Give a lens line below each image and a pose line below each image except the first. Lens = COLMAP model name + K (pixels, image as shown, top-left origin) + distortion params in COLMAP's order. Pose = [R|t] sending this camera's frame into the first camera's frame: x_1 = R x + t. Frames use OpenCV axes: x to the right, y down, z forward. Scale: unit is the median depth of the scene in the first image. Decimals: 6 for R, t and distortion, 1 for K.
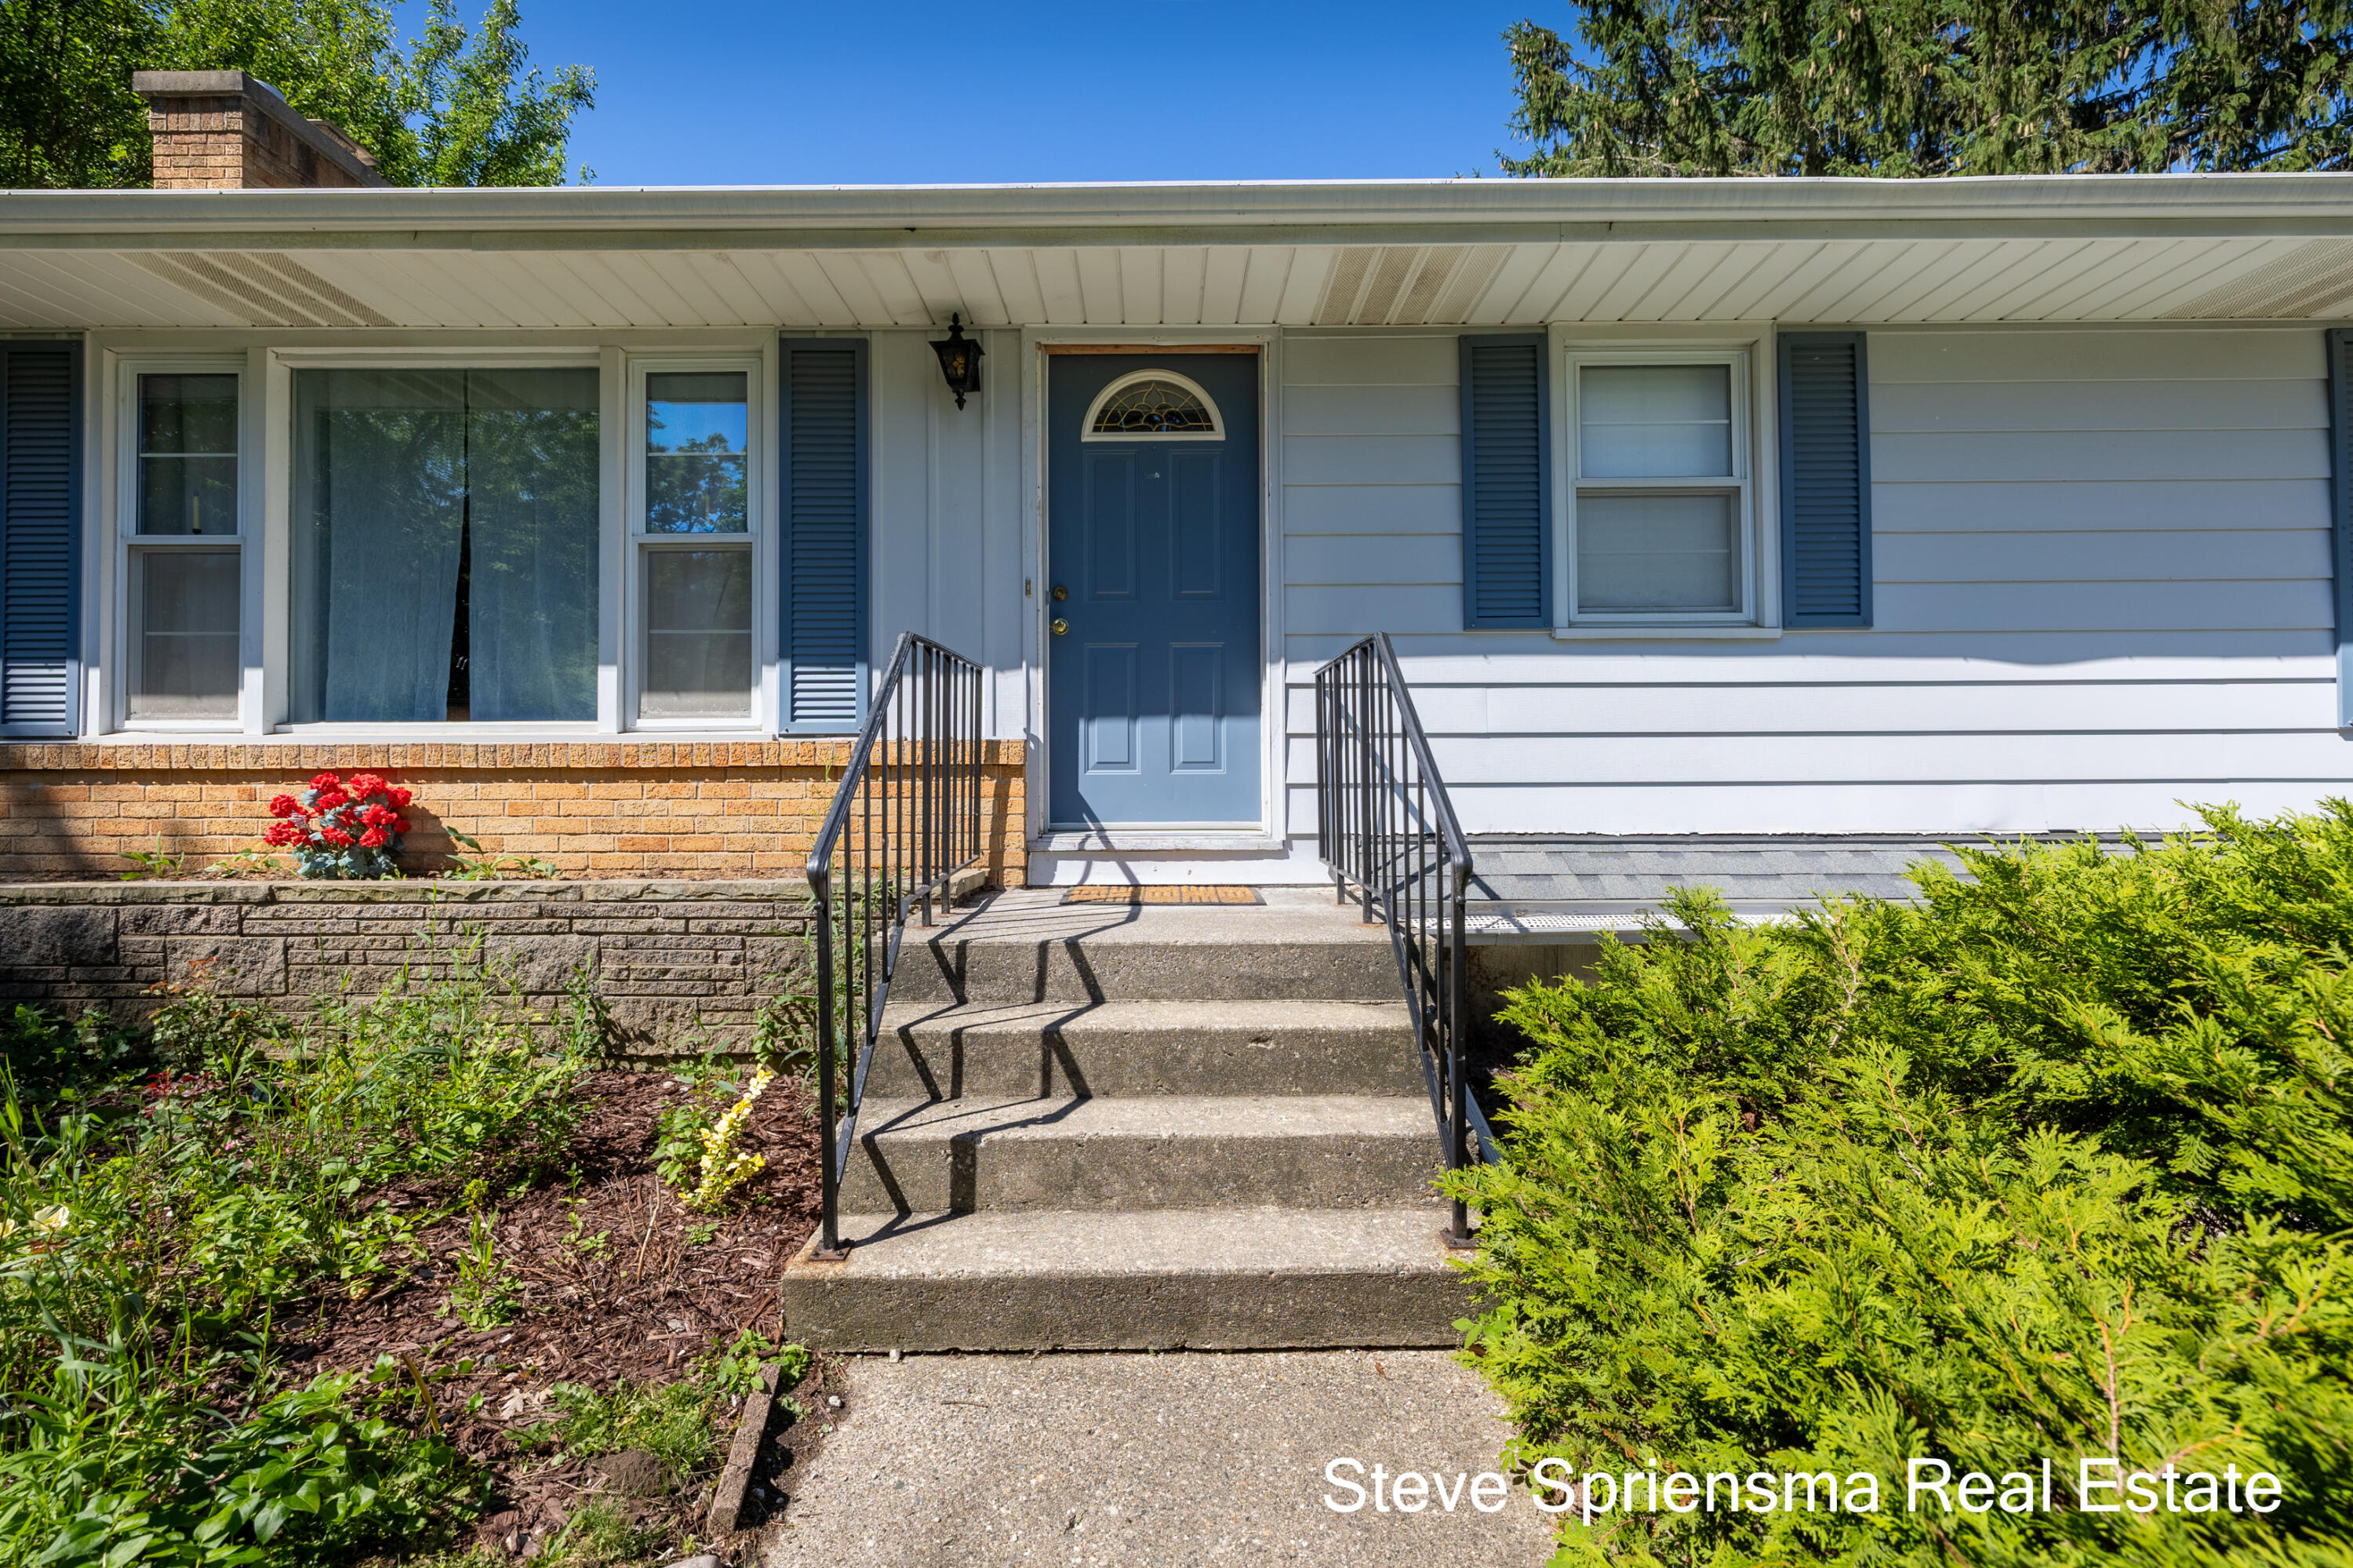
lens RADIAL K [[1012.4, 0, 1167.4], [0, 1012.4, 788.1], [0, 0, 1]] dist [0.002656, 0.000488]
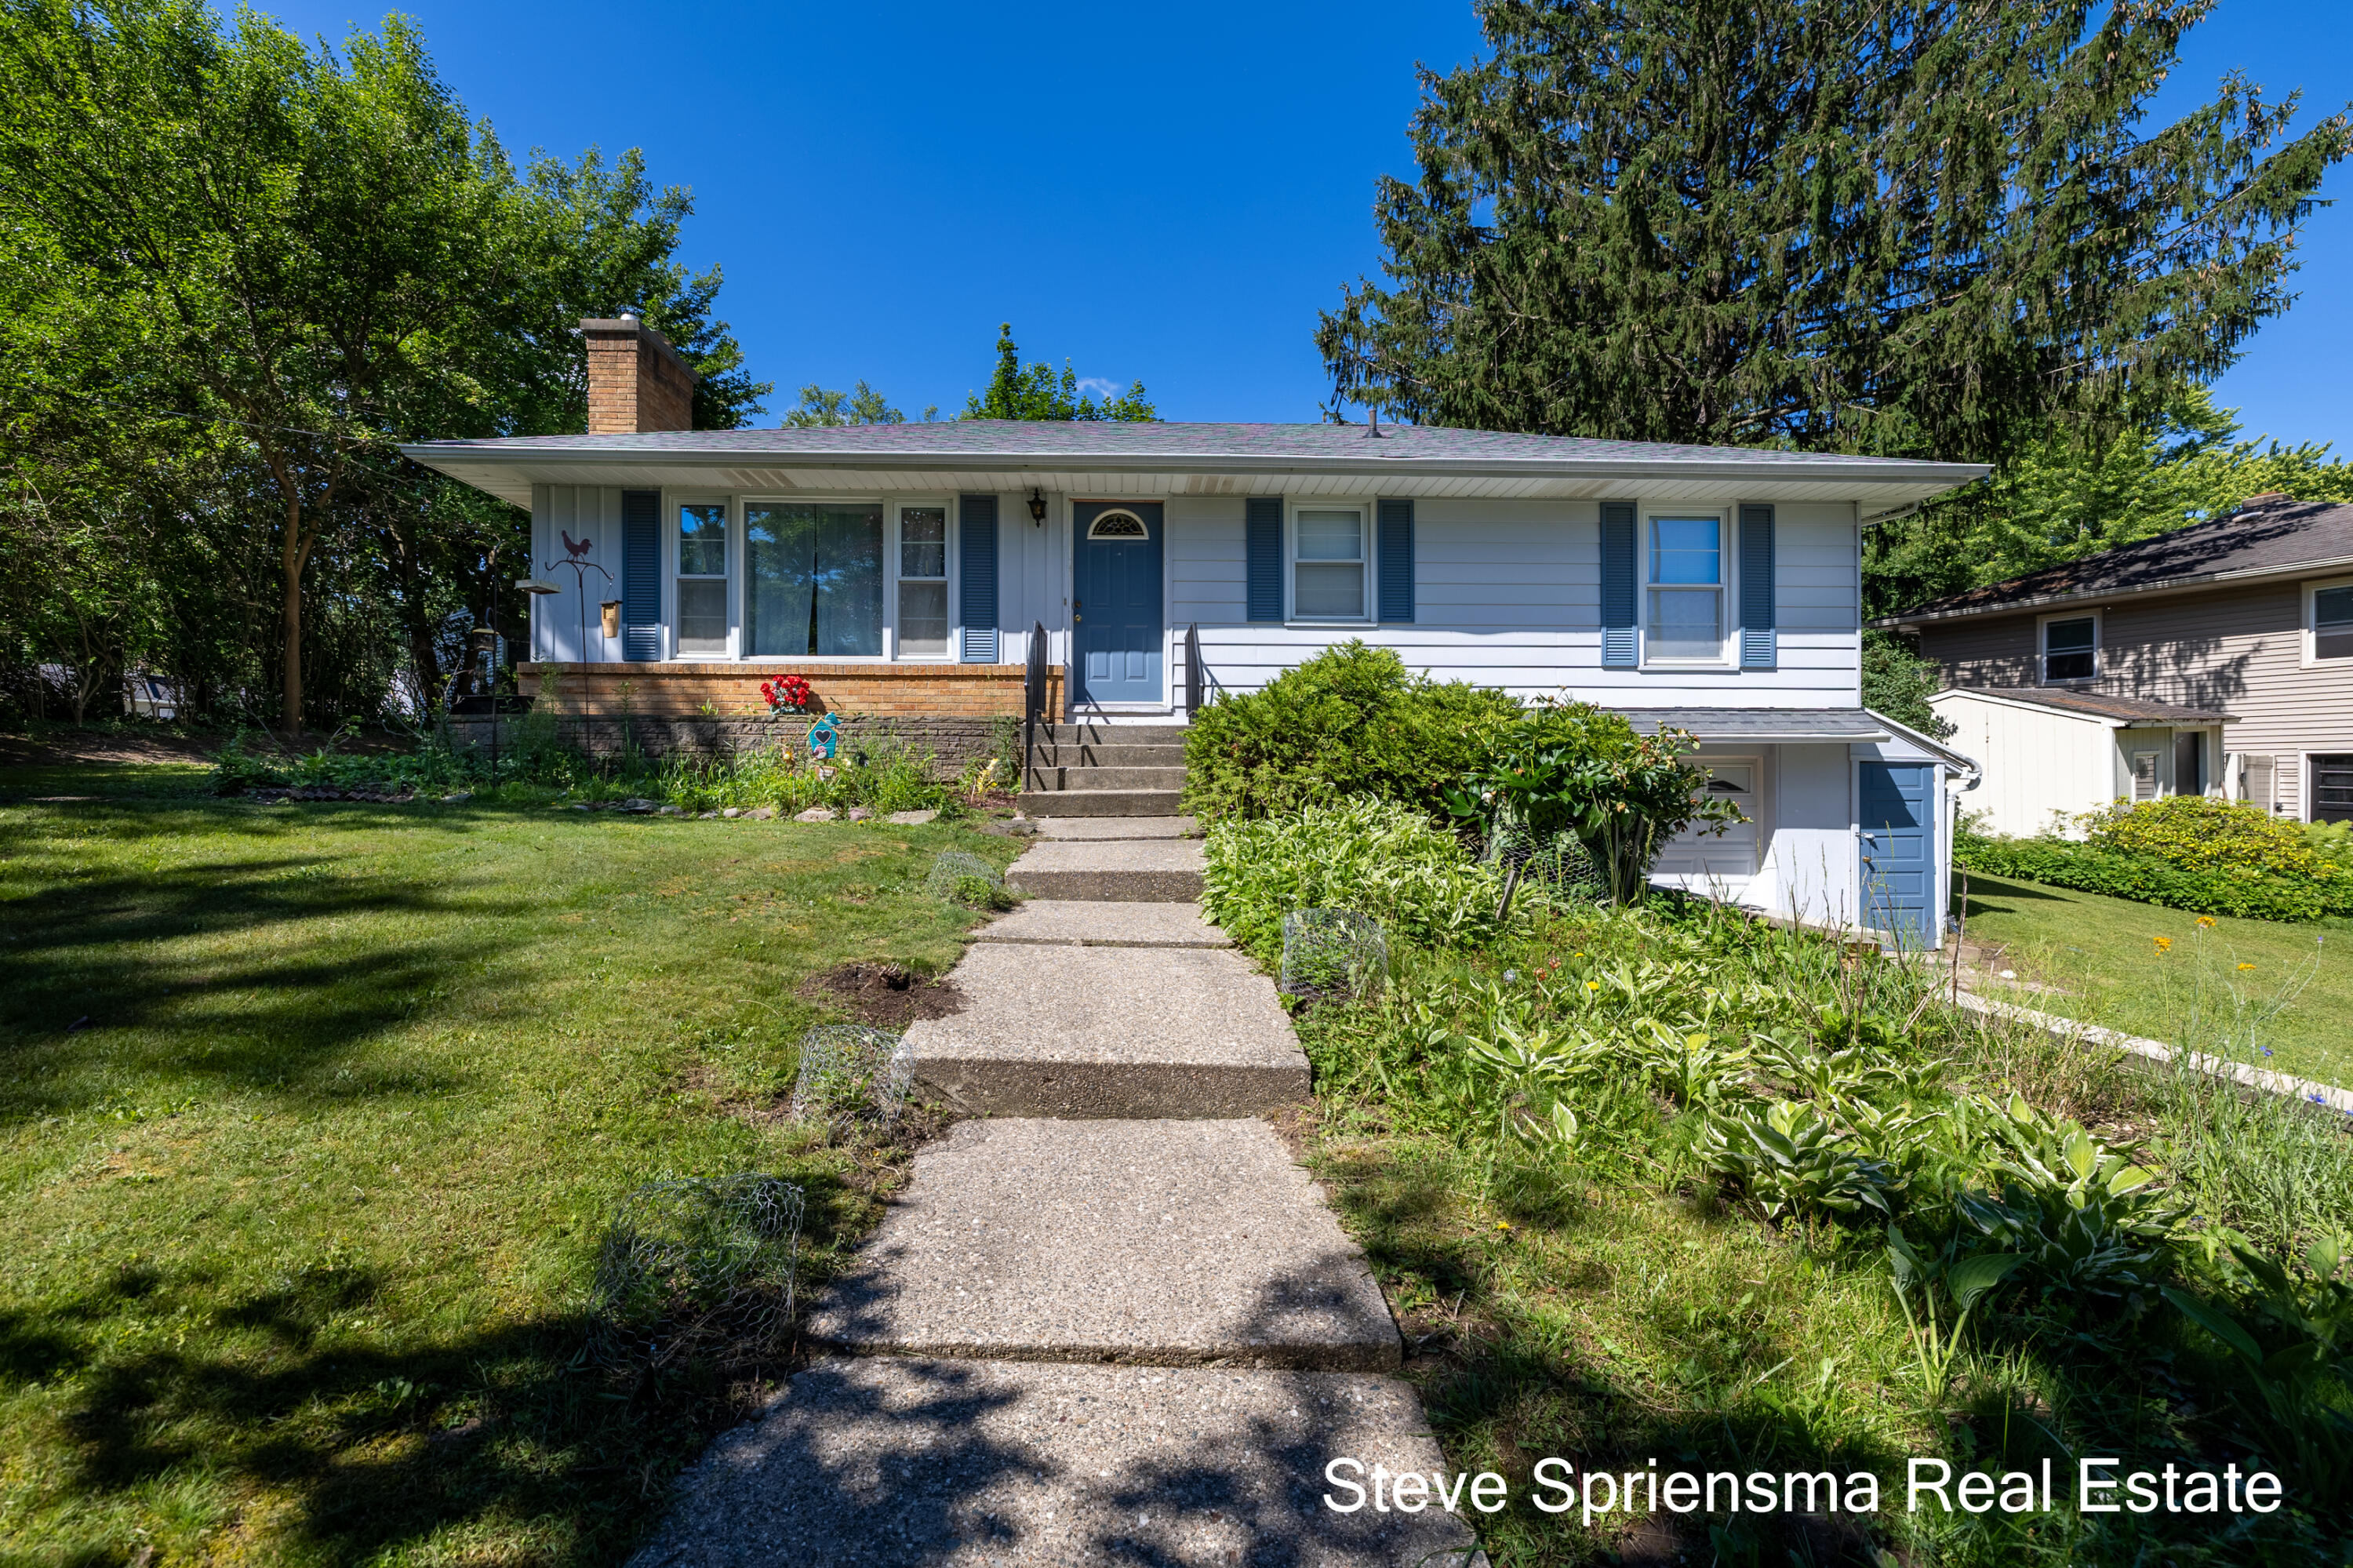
lens RADIAL K [[1012.4, 0, 1167.4], [0, 1012.4, 788.1], [0, 0, 1]] dist [0.002656, 0.000488]
pose [[0.999296, 0.005124, 0.037174, 0.016573], [-0.005503, 0.999934, 0.010092, 0.216951], [-0.037120, -0.010290, 0.999258, -1.402580]]
